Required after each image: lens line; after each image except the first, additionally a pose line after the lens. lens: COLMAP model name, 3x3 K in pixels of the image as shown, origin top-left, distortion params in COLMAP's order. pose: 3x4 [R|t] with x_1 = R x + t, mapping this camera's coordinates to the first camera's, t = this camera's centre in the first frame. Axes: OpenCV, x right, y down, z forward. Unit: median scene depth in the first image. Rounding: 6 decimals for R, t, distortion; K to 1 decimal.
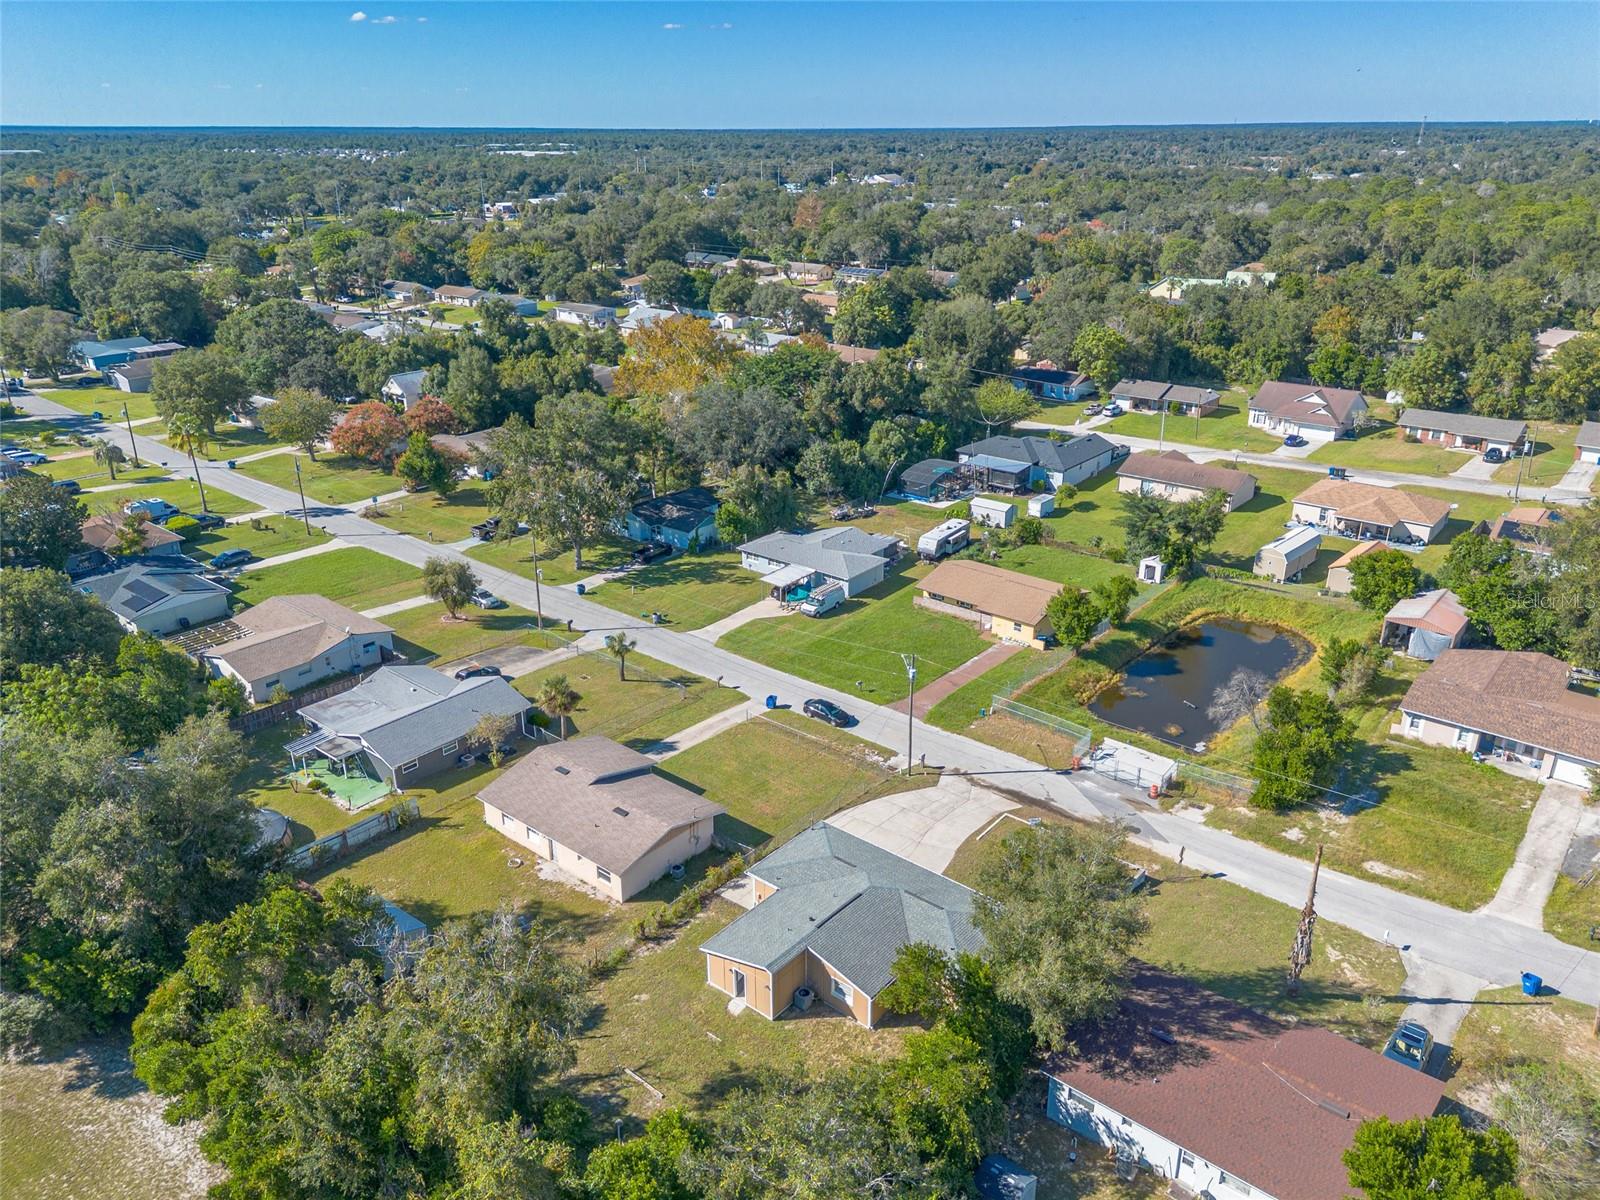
lens RADIAL K [[1141.1, 0, 805.1], [0, 1141.1, 603.4], [0, 0, 1]] dist [0.096624, -0.098253]
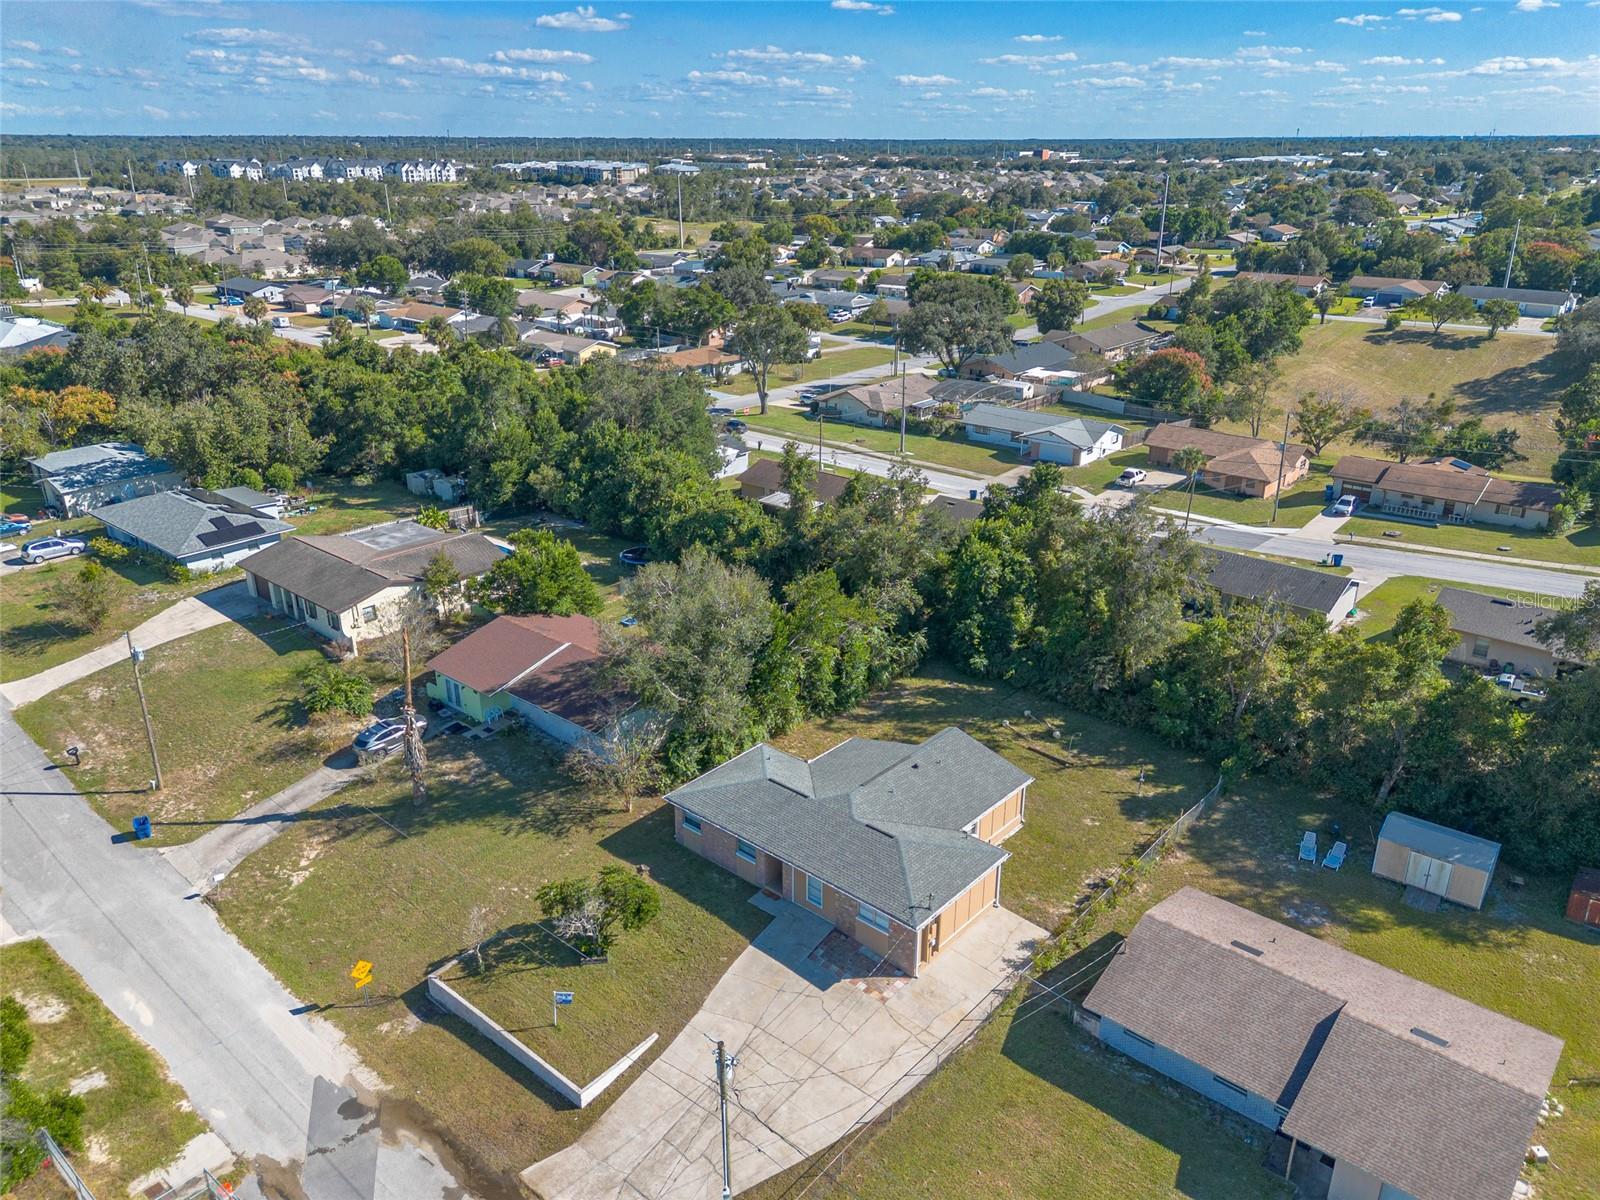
lens RADIAL K [[1156.8, 0, 811.8], [0, 1156.8, 599.1], [0, 0, 1]] dist [0.077783, -0.069350]
pose [[-0.999871, -0.005078, 0.015254, 0.037448], [0.006987, 0.717292, 0.696738, -0.230018], [-0.014480, 0.696754, -0.717164, 0.776730]]
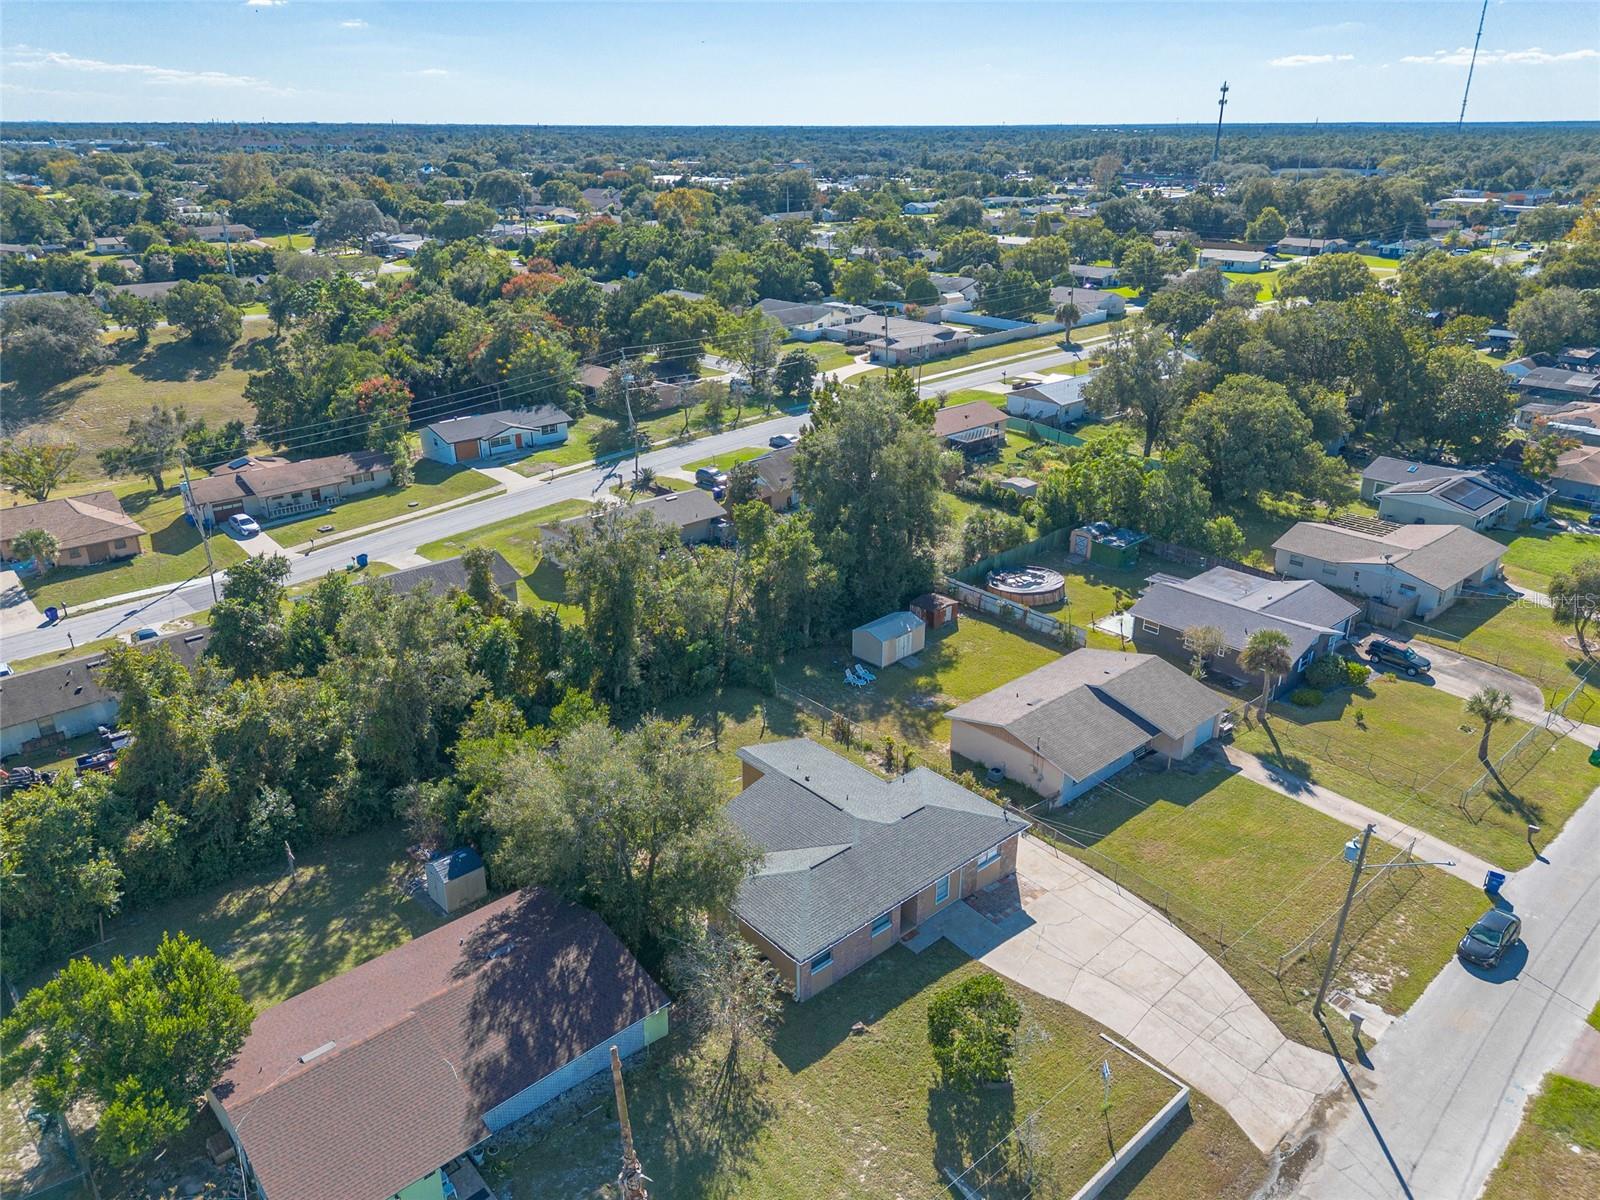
lens RADIAL K [[1132.3, 0, 800.0], [0, 1132.3, 600.0], [0, 0, 1]] dist [0.067994, -0.046413]
pose [[-0.140970, 0.383643, -0.912659, 0.395732], [-0.378164, 0.831094, 0.407768, -0.111159], [0.914942, 0.402618, 0.027921, 0.449563]]
